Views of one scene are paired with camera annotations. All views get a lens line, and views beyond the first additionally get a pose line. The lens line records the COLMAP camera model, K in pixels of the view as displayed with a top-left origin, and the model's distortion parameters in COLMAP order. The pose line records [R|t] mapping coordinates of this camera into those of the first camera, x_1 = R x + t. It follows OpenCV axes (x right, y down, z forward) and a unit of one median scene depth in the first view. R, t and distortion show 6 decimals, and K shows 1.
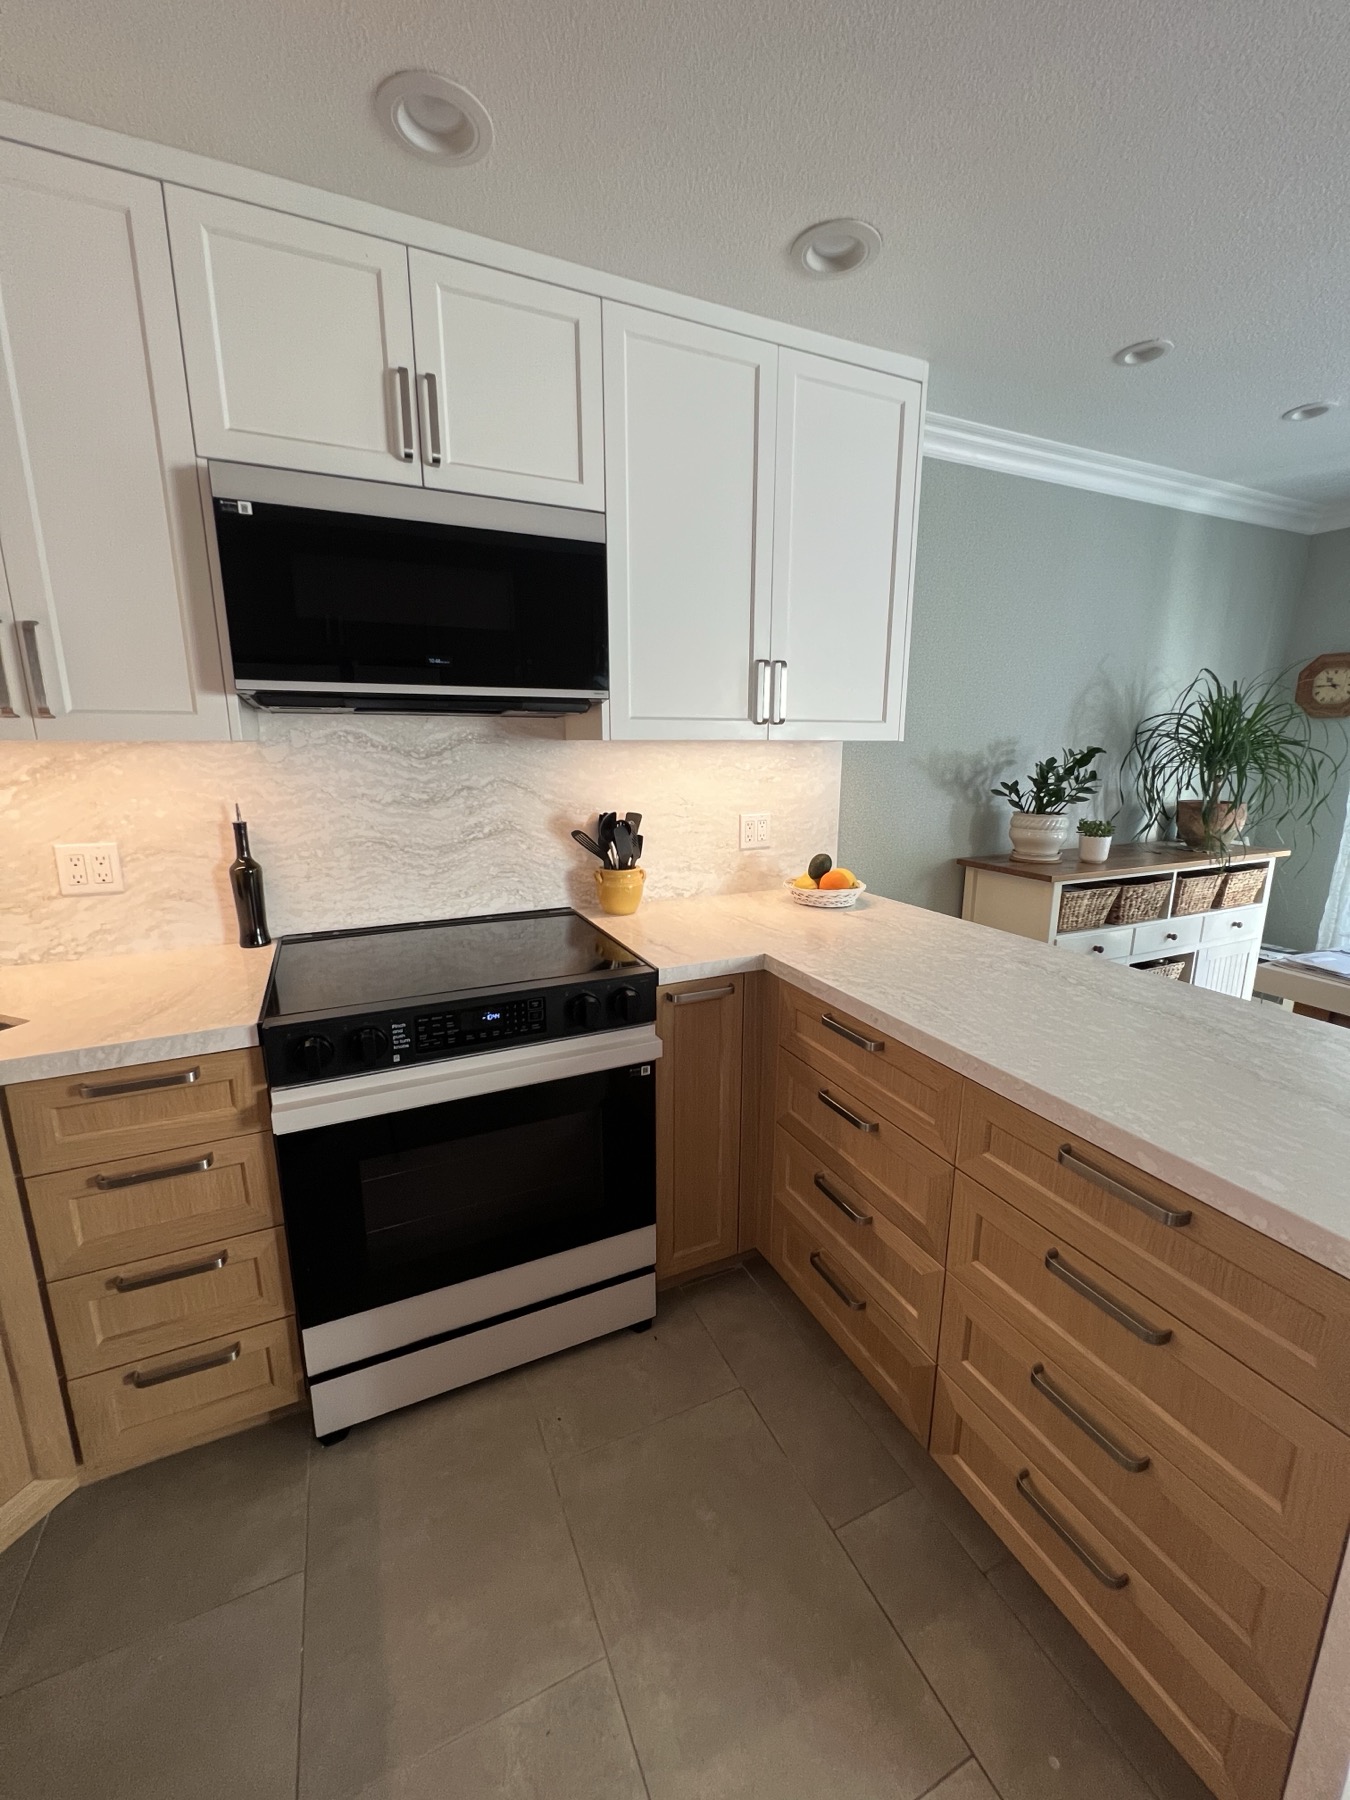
lens RADIAL K [[719.9, 0, 676.2], [0, 719.9, 896.3], [0, 0, 1]] dist [-0.002537, 0.000412]
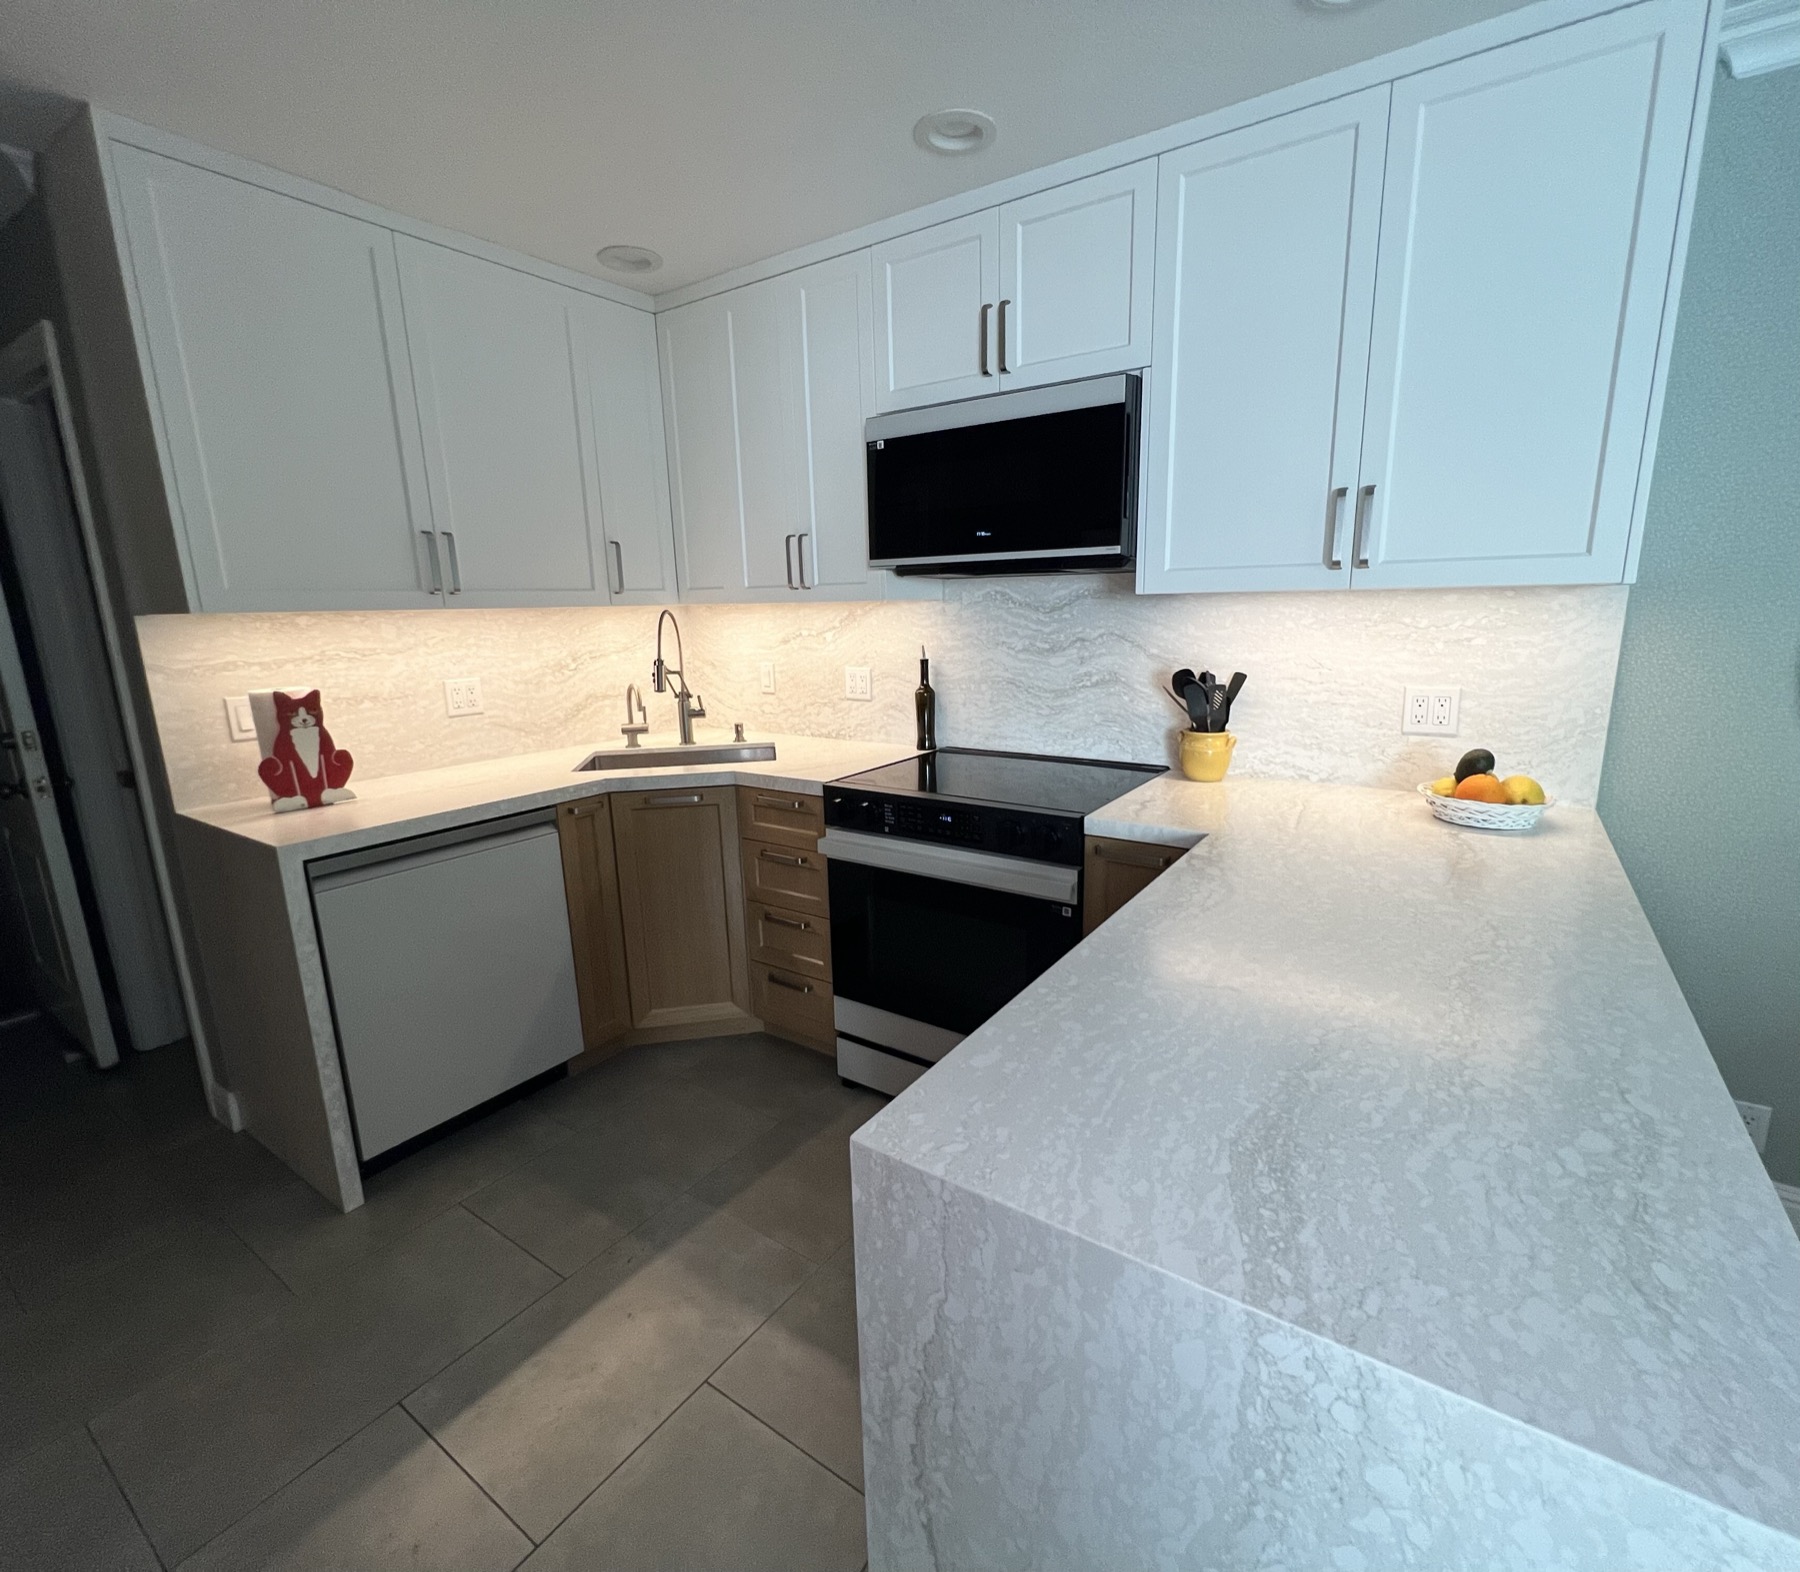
lens RADIAL K [[838.6, 0, 929.4], [0, 838.6, 784.4], [0, 0, 1]] dist [-0.001529, 0.002927]
pose [[0.520556, 0.168606, -0.837015, 0.832952], [-0.161059, 0.982100, 0.097665, -0.025617], [0.838499, 0.083969, 0.538394, 0.162853]]
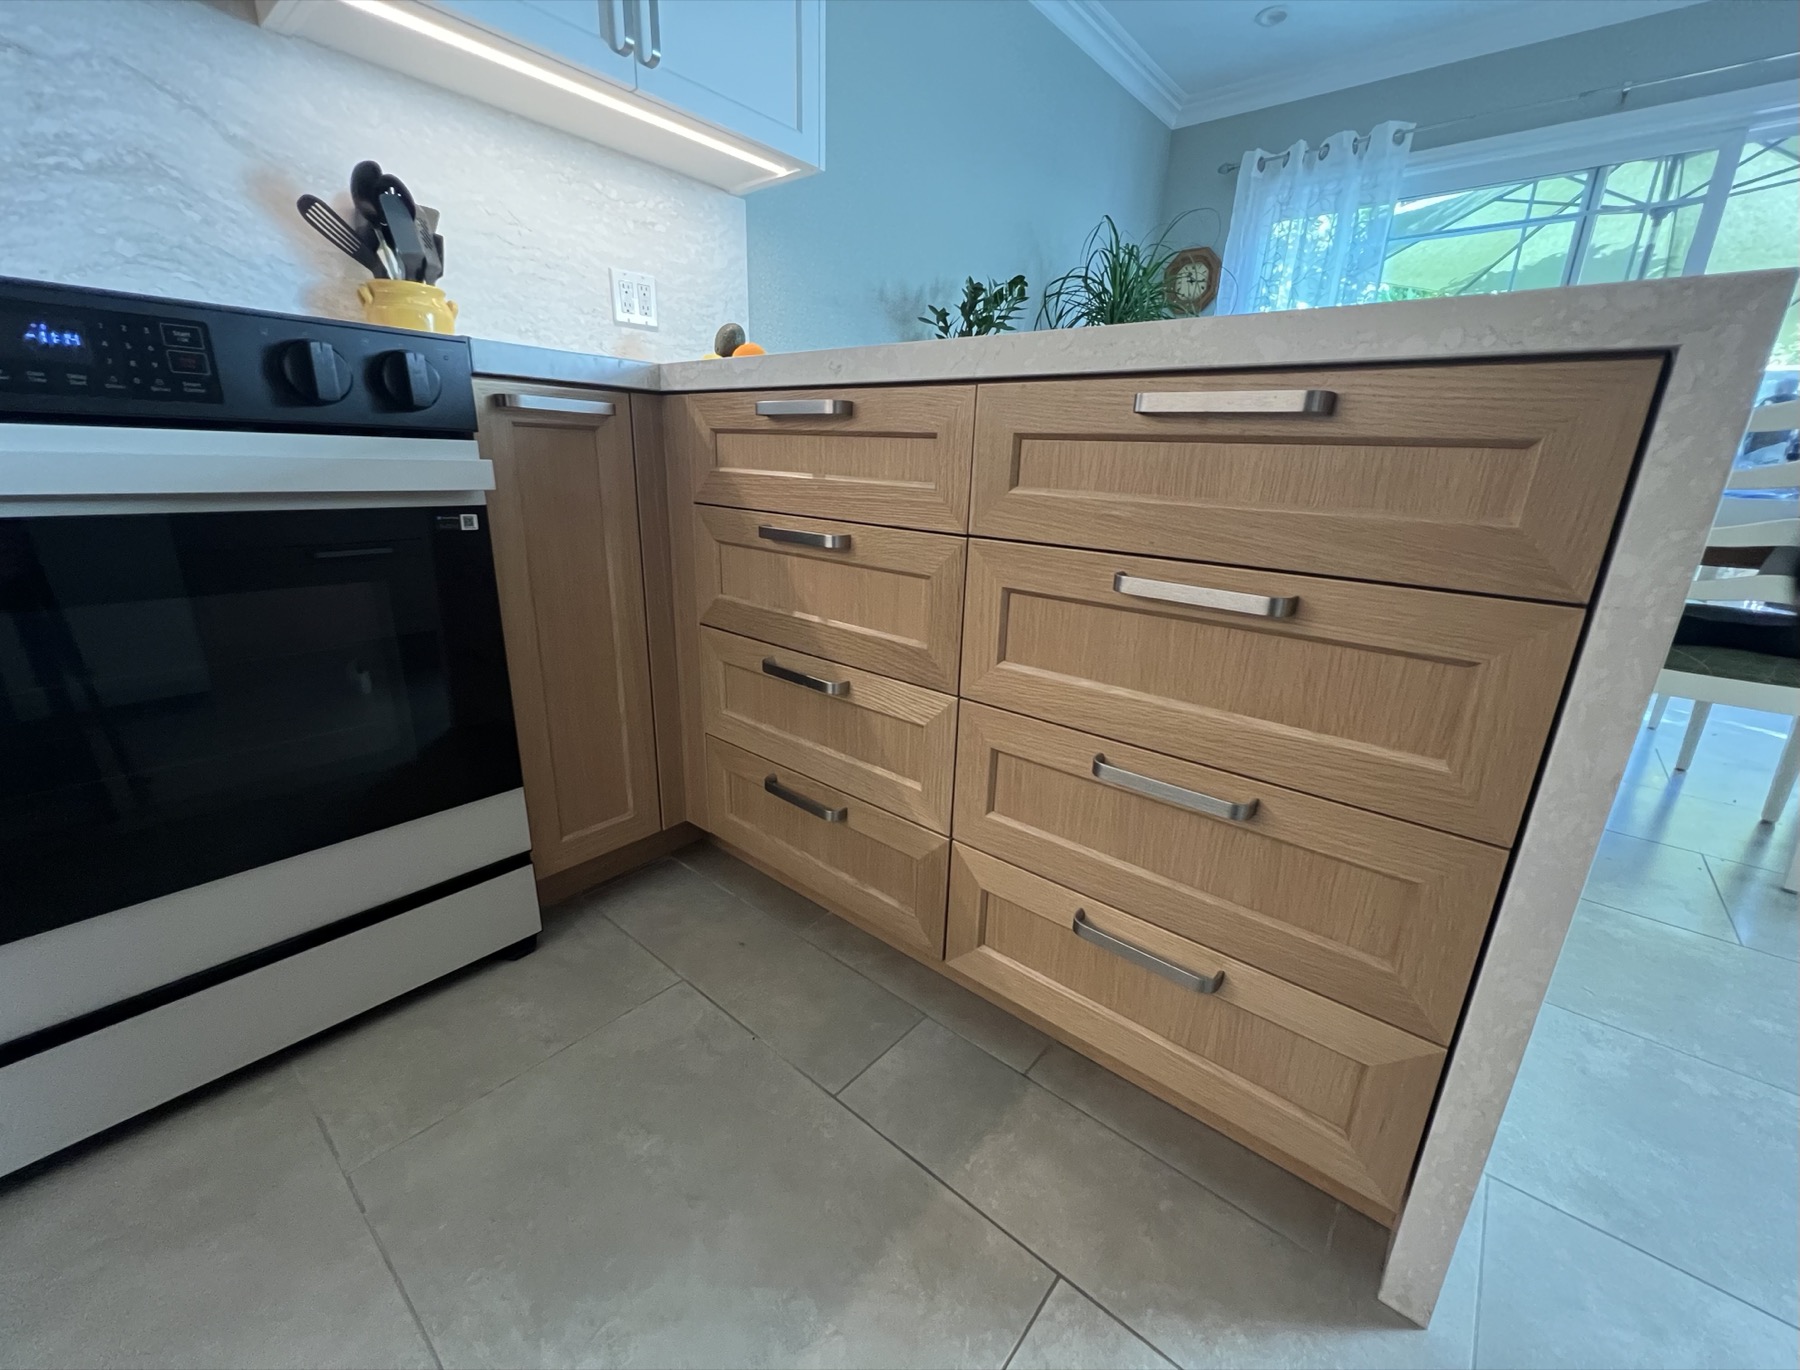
lens RADIAL K [[730.9, 0, 911.7], [0, 730.9, 685.2], [0, 0, 1]] dist [-0.004651, 0.000643]
pose [[0.902146, -0.100430, 0.419579, 0.021503], [0.058485, 0.992020, 0.111699, 0.327796], [-0.427449, -0.076229, 0.900820, 0.284044]]
